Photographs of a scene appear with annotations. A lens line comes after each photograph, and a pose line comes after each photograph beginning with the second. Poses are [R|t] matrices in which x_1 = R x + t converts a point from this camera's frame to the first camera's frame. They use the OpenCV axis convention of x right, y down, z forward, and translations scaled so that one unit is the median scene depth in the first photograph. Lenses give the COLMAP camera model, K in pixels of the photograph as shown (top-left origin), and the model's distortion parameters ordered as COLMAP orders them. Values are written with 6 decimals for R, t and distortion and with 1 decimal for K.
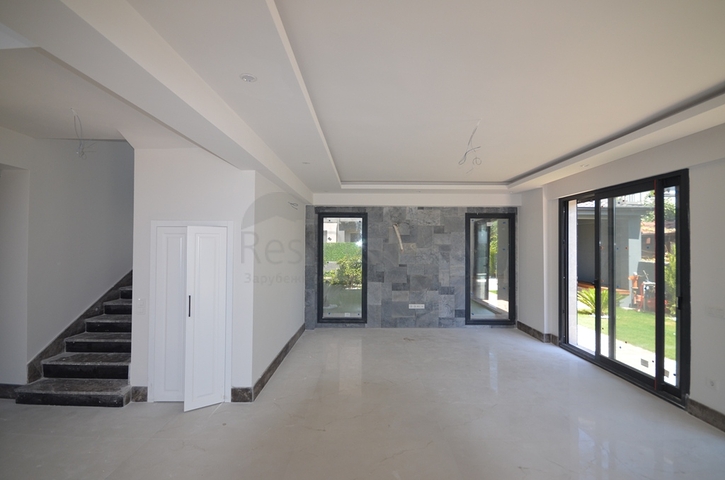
lens RADIAL K [[318.1, 0, 360.4], [0, 318.1, 238.8], [0, 0, 1]] dist [-0.000715, -0.000542]
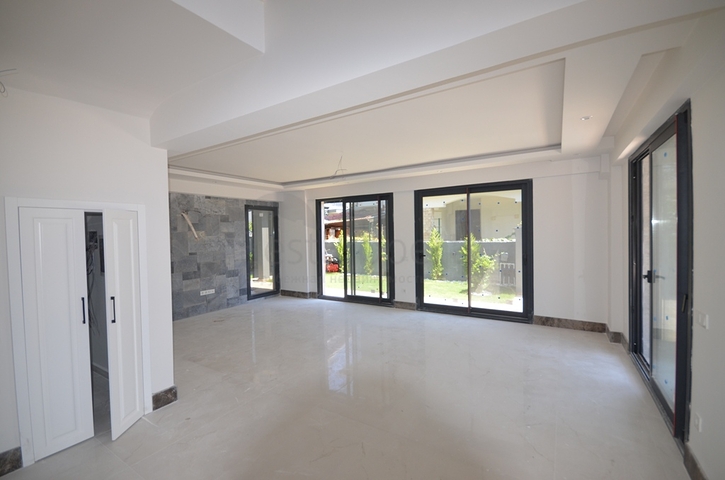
lens RADIAL K [[318.1, 0, 360.4], [0, 318.1, 238.8], [0, 0, 1]] dist [-0.000715, -0.000542]
pose [[0.539914, -0.032052, 0.841110, -0.419878], [0.003634, 0.999354, 0.035749, 0.003246], [-0.841712, -0.016245, 0.539682, 0.023356]]
